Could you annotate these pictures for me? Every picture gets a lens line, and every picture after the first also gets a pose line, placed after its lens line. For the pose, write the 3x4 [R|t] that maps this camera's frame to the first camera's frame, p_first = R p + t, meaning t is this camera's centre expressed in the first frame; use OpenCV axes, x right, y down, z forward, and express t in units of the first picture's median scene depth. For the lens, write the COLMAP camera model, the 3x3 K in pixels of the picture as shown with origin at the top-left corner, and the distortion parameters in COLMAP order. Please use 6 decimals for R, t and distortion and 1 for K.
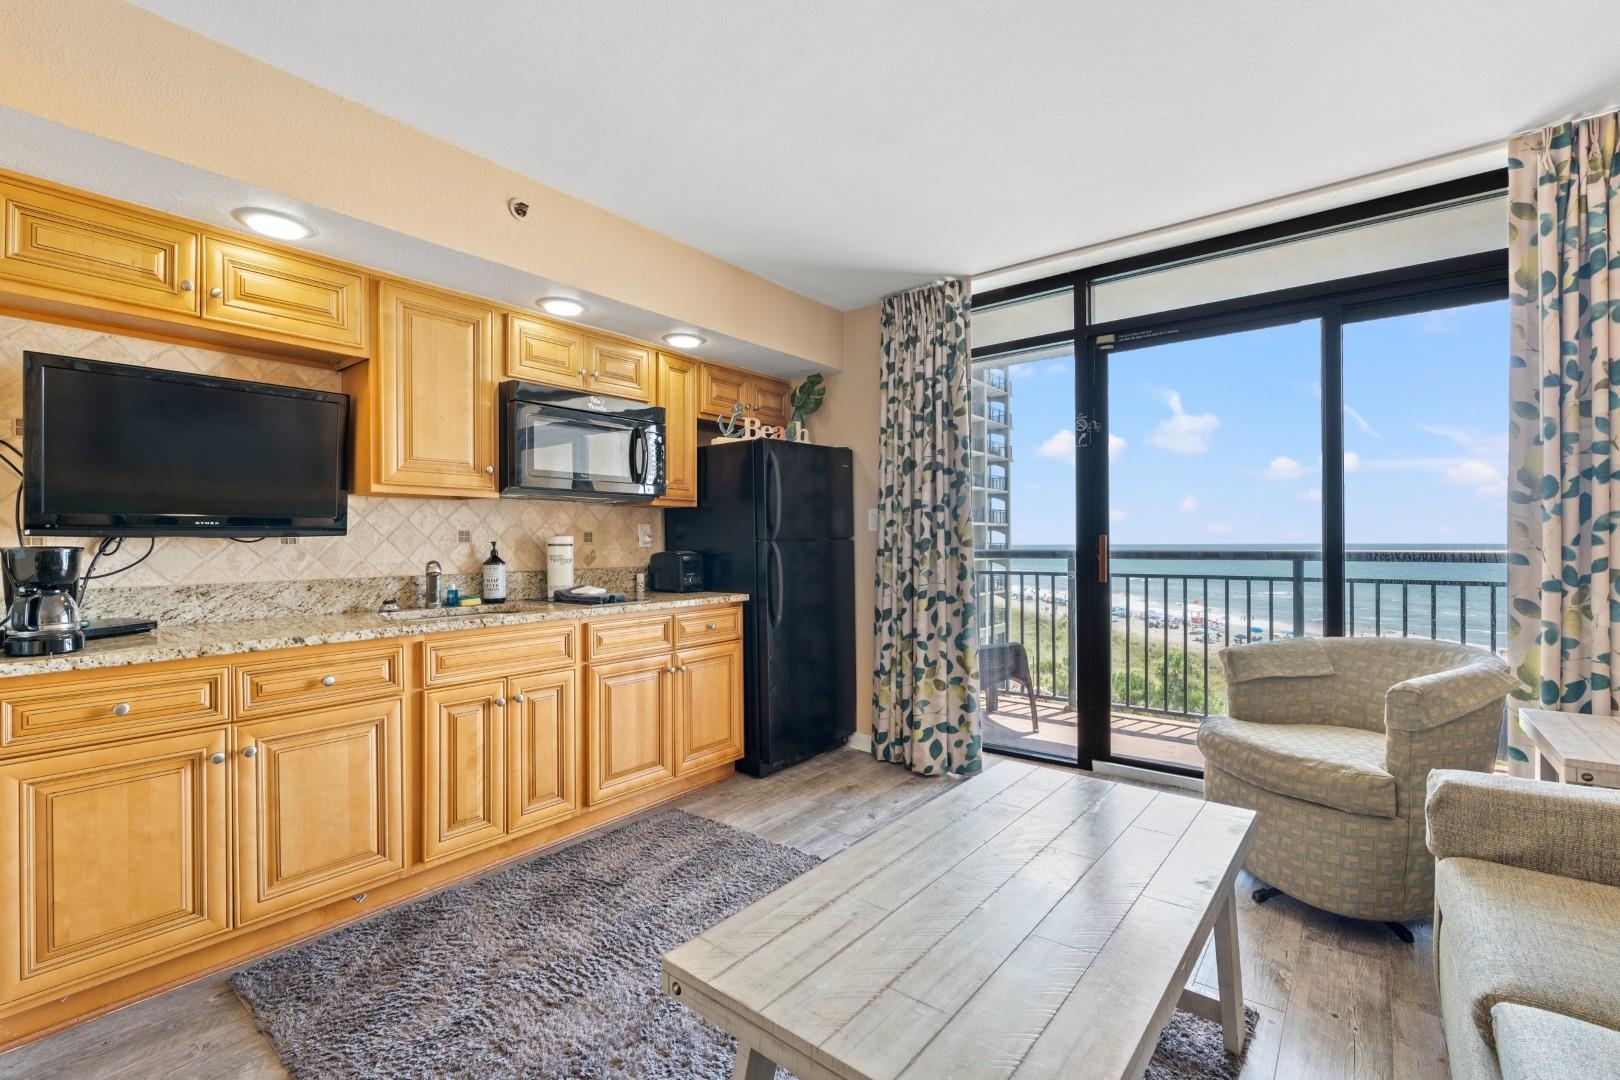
lens RADIAL K [[723.4, 0, 810.0], [0, 723.4, 540.0], [0, 0, 1]] dist [0.000252, -0.000146]
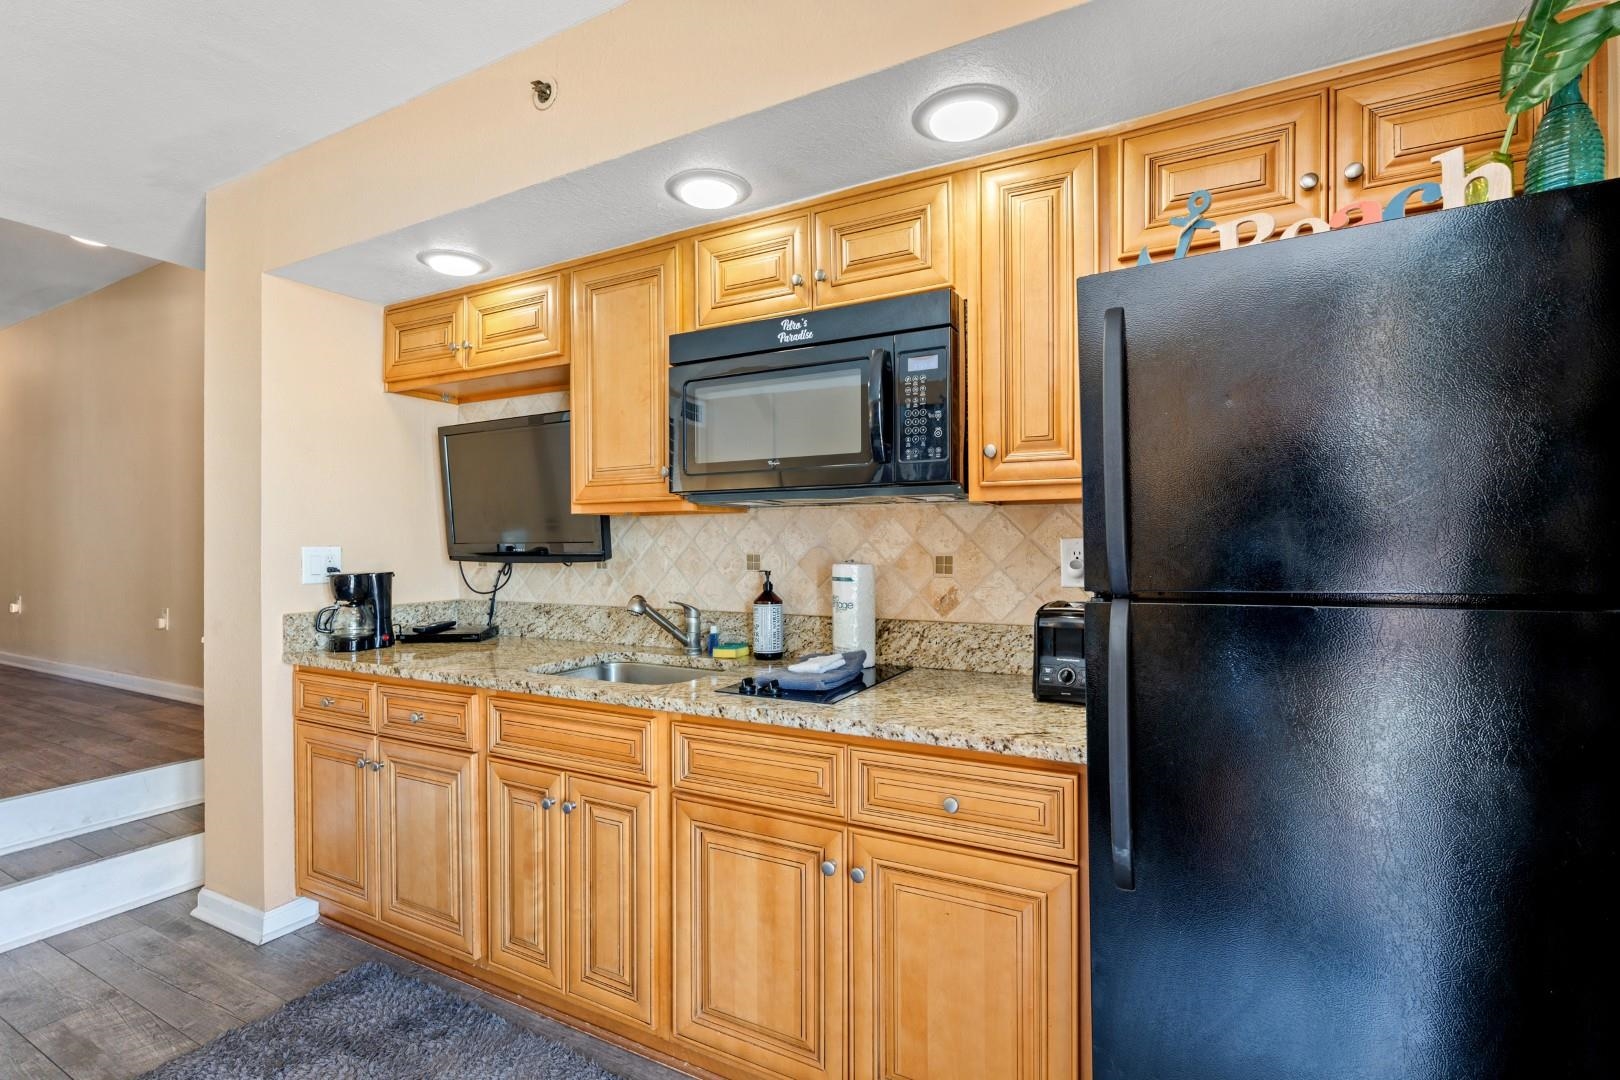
lens RADIAL K [[742.5, 0, 810.0], [0, 742.5, 540.0], [0, 0, 1]] dist [-0.001191, -0.000033]
pose [[0.182281, 0.000028, -0.983247, 0.241363], [0.004137, 0.999991, 0.000795, -0.024145], [0.983238, -0.004213, 0.182279, 0.801819]]
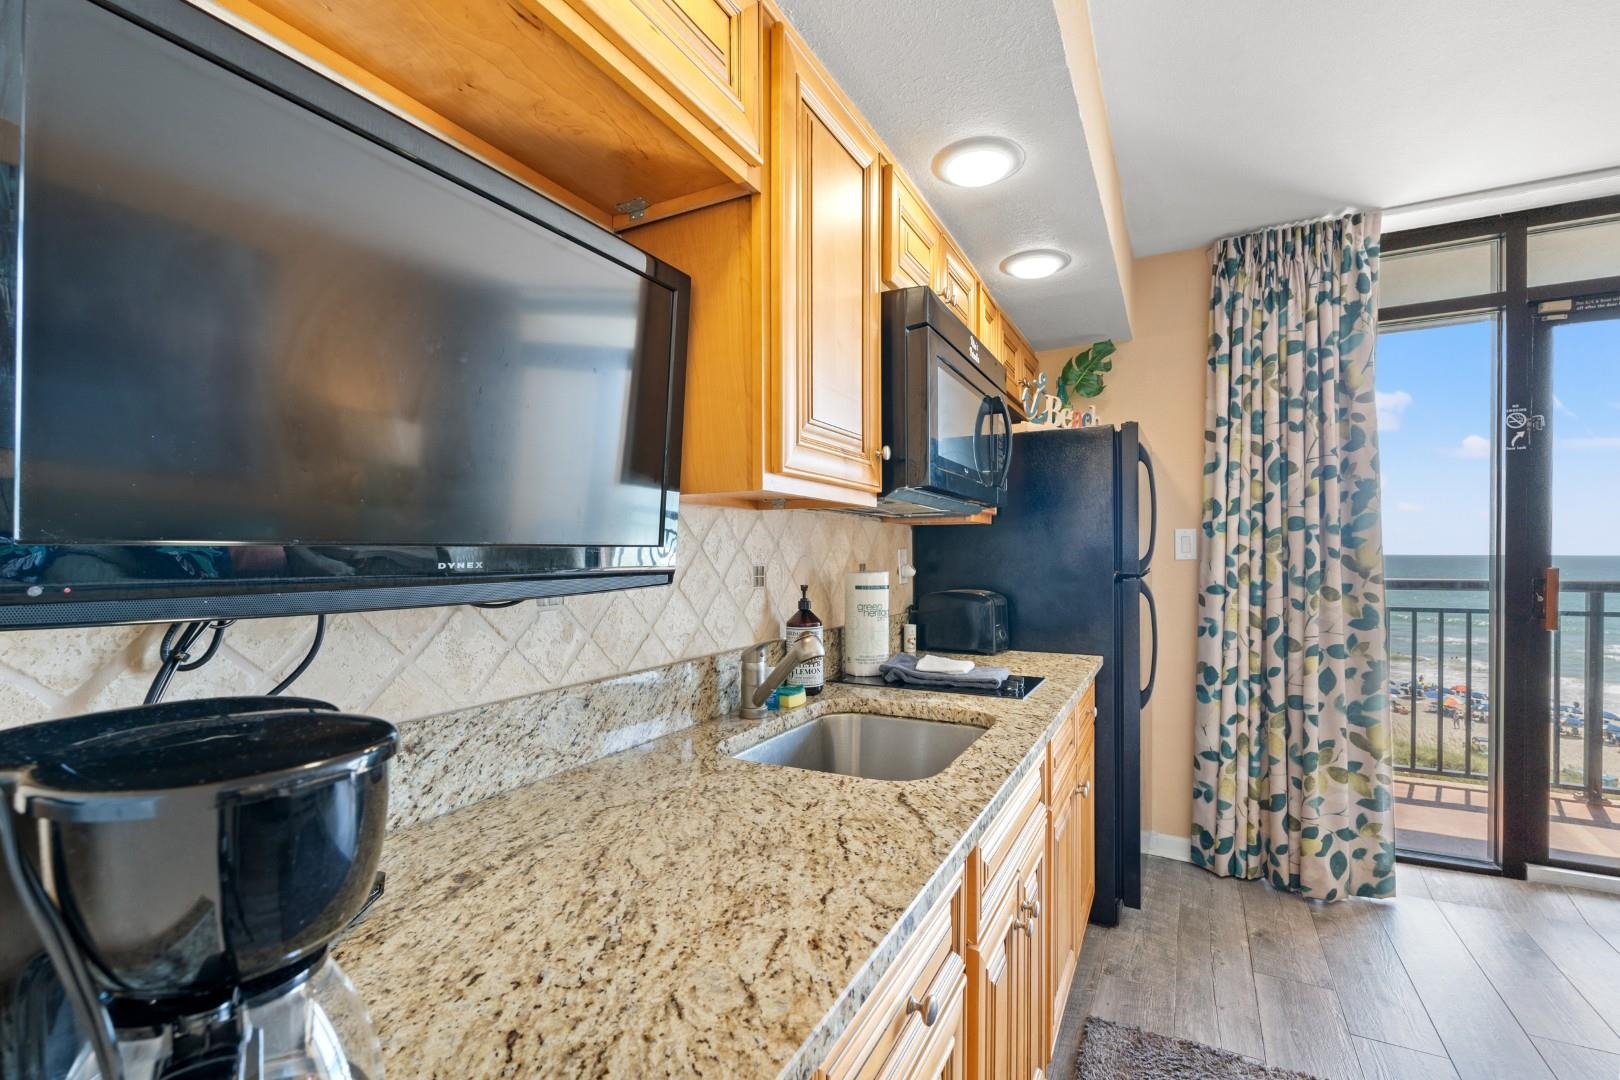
lens RADIAL K [[718.2, 0, 809.4], [0, 718.2, 562.2], [0, 0, 1]] dist [0.001466, -0.000380]
pose [[0.982399, -0.000410, 0.186793, -0.473392], [-0.001811, 0.999930, 0.011718, -0.019252], [-0.186784, -0.011850, 0.982329, 0.396183]]
